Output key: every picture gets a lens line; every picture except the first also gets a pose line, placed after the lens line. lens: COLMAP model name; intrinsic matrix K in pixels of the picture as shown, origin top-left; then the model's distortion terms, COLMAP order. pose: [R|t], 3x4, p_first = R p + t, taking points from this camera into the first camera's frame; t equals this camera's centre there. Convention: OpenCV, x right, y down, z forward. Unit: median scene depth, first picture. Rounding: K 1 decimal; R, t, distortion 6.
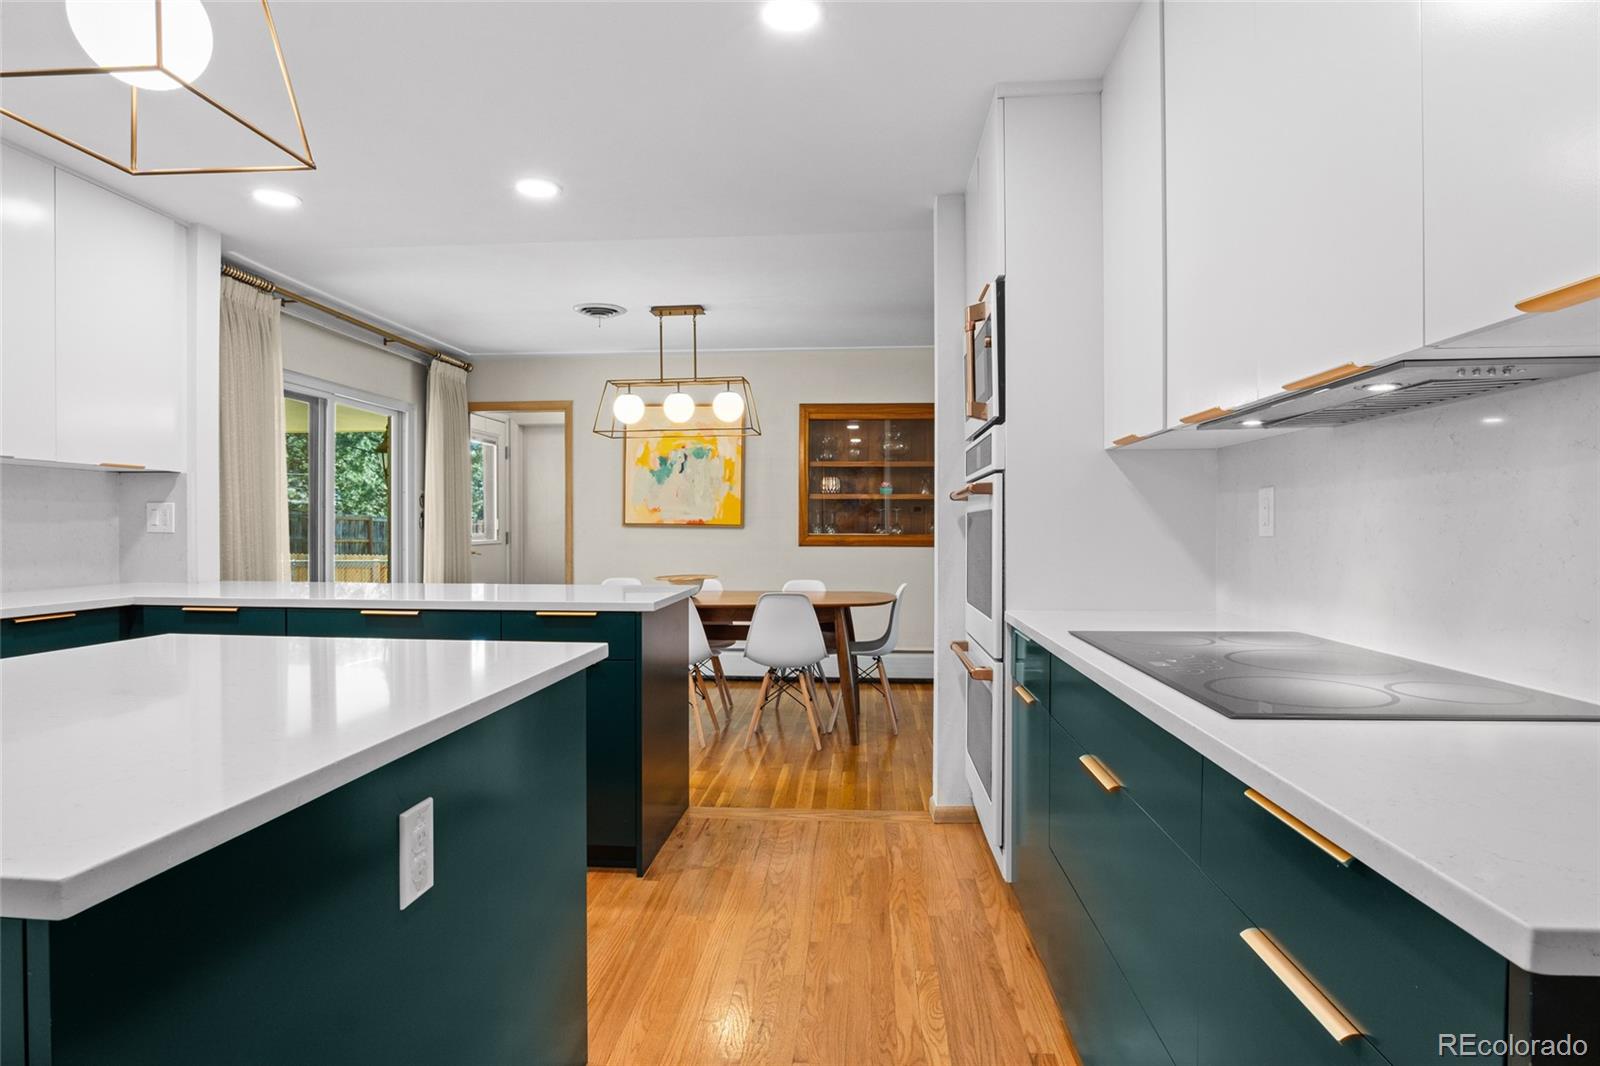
lens RADIAL K [[881.7, 0, 800.0], [0, 881.7, 533.0], [0, 0, 1]] dist [-0.005239, -0.000064]
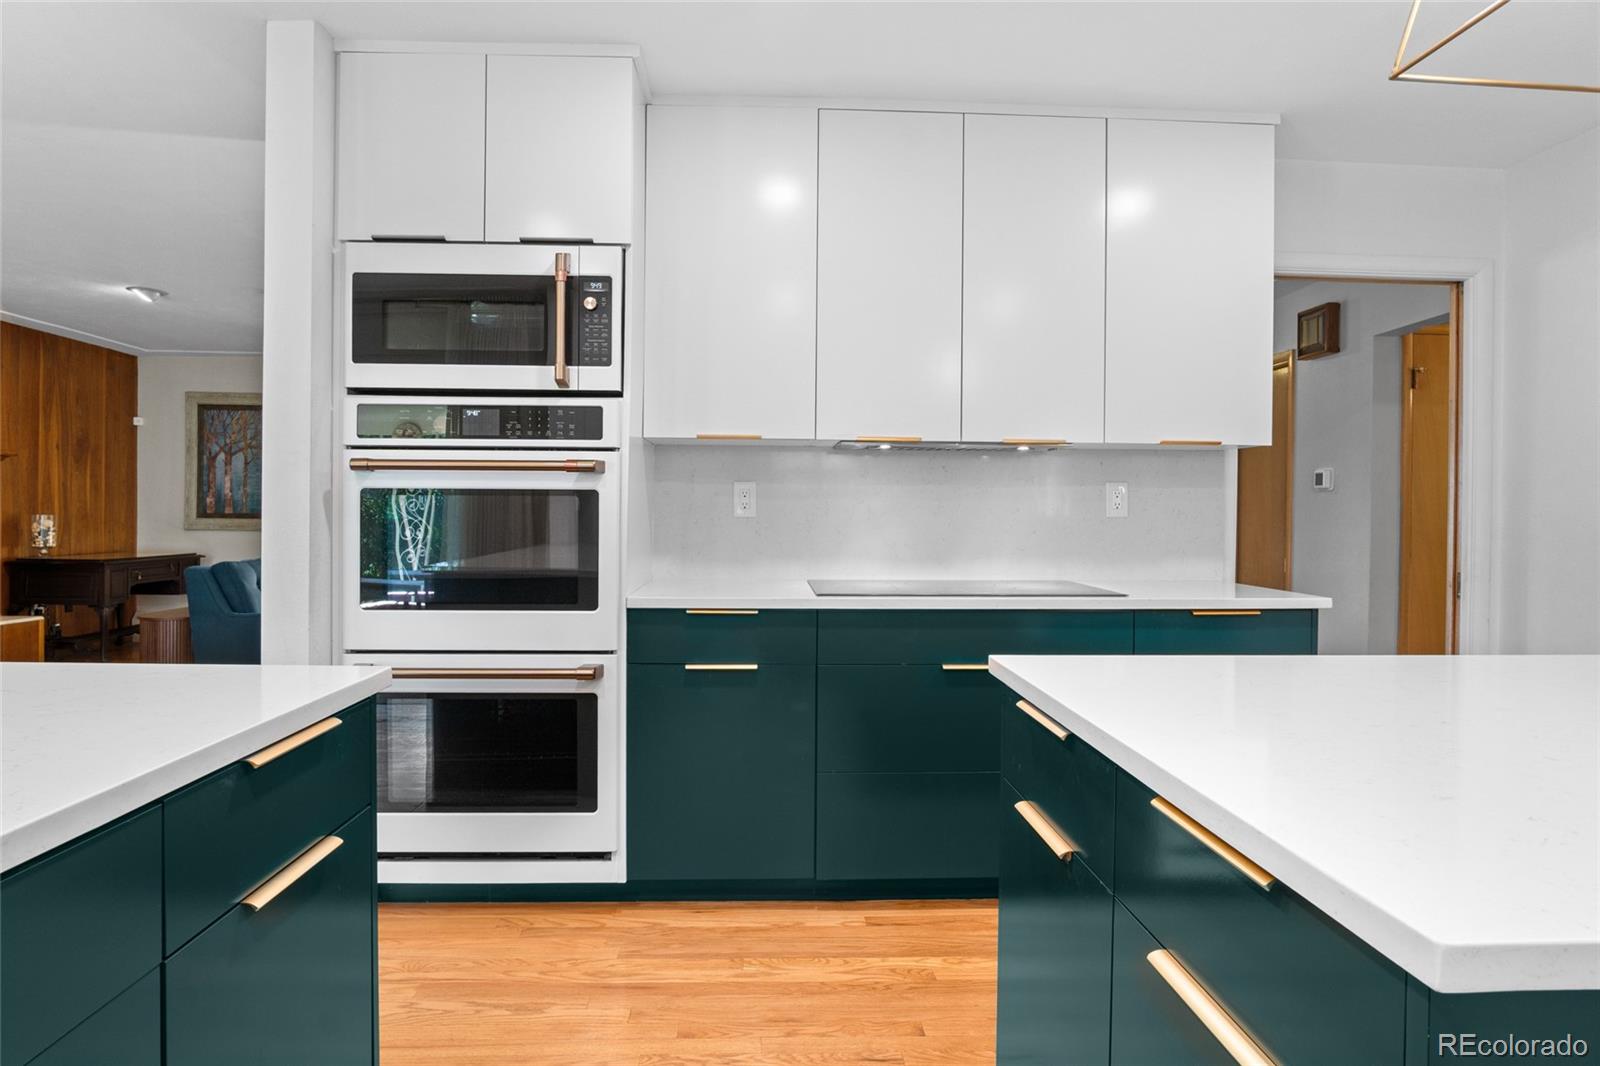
lens RADIAL K [[874.3, 0, 789.3], [0, 874.3, 519.5], [0, 0, 1]] dist [-0.030478, 0.002448]
pose [[-0.118912, -0.007042, 0.992880, -0.366140], [-0.001583, 0.999975, 0.006903, -0.001945], [-0.992903, -0.000751, -0.118921, 0.475901]]
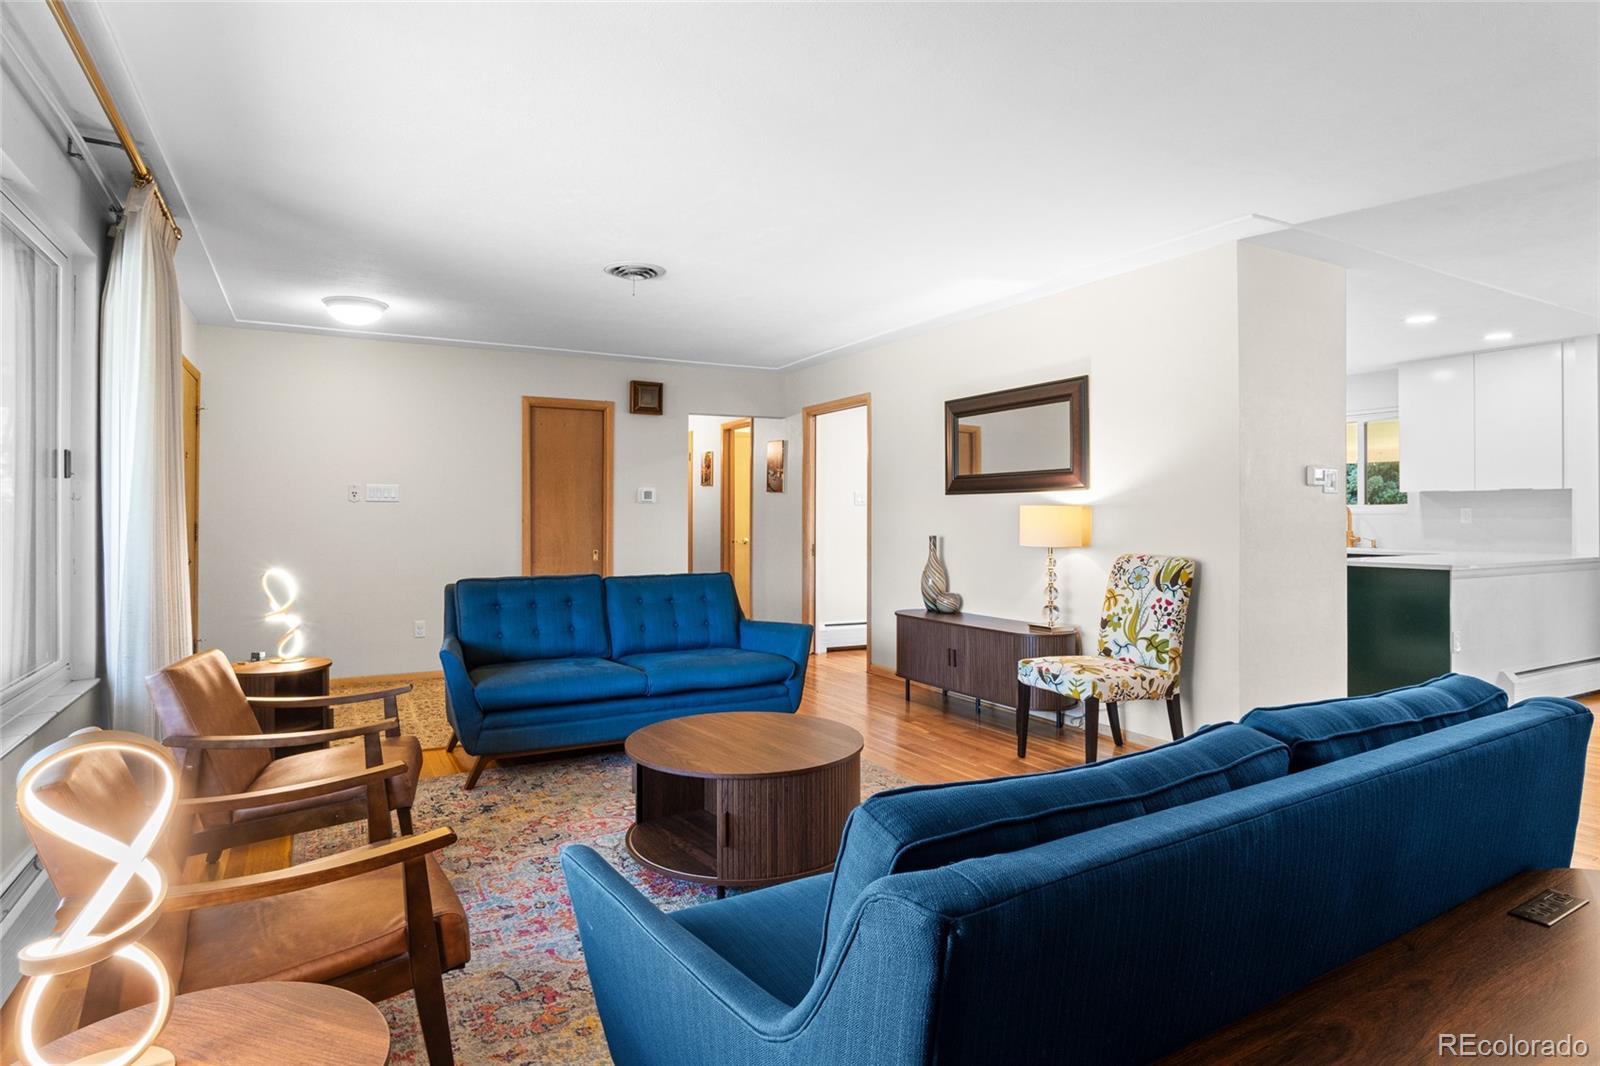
lens RADIAL K [[874.3, 0, 789.3], [0, 874.3, 519.5], [0, 0, 1]] dist [-0.030478, 0.002448]
pose [[-0.839215, 0.000604, -0.543799, 1.032495], [-0.004831, 0.999952, 0.008567, -0.012809], [0.543778, 0.009816, -0.839172, 1.104779]]
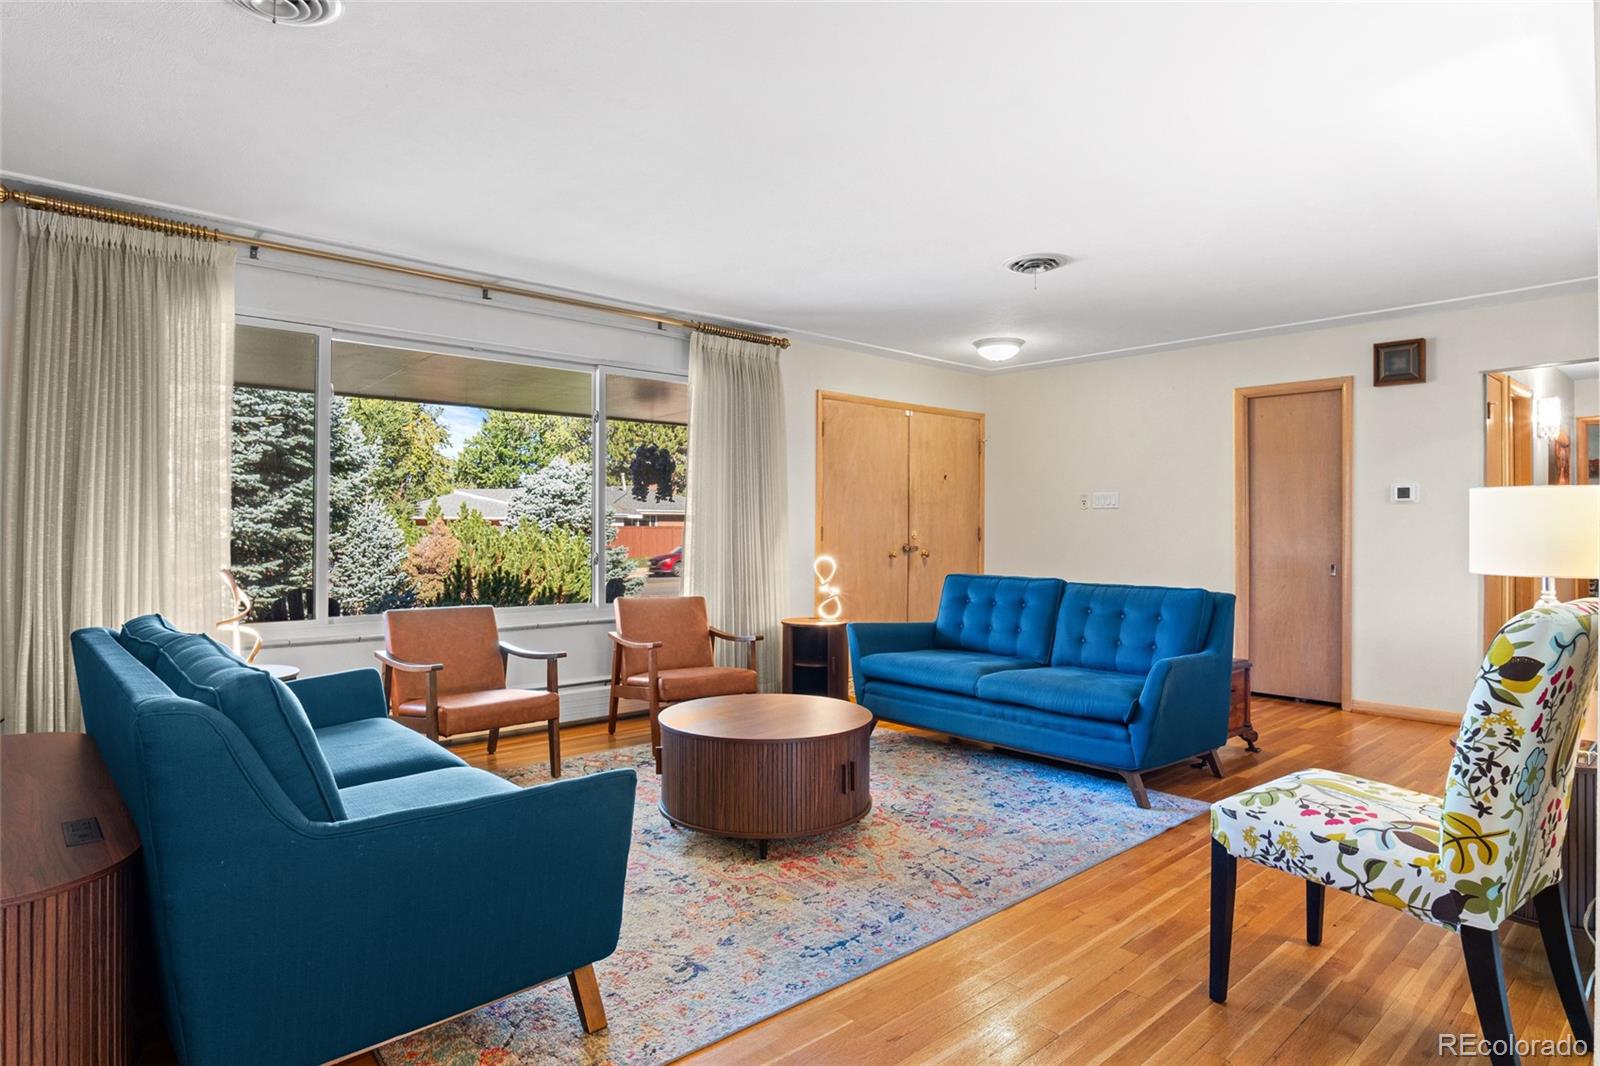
lens RADIAL K [[874.3, 0, 789.3], [0, 874.3, 519.5], [0, 0, 1]] dist [-0.030478, 0.002448]
pose [[-0.714142, 0.002149, 0.699997, 0.272799], [0.000072, 0.999996, -0.002997, -0.004309], [-0.700001, -0.002090, -0.714139, 1.052832]]
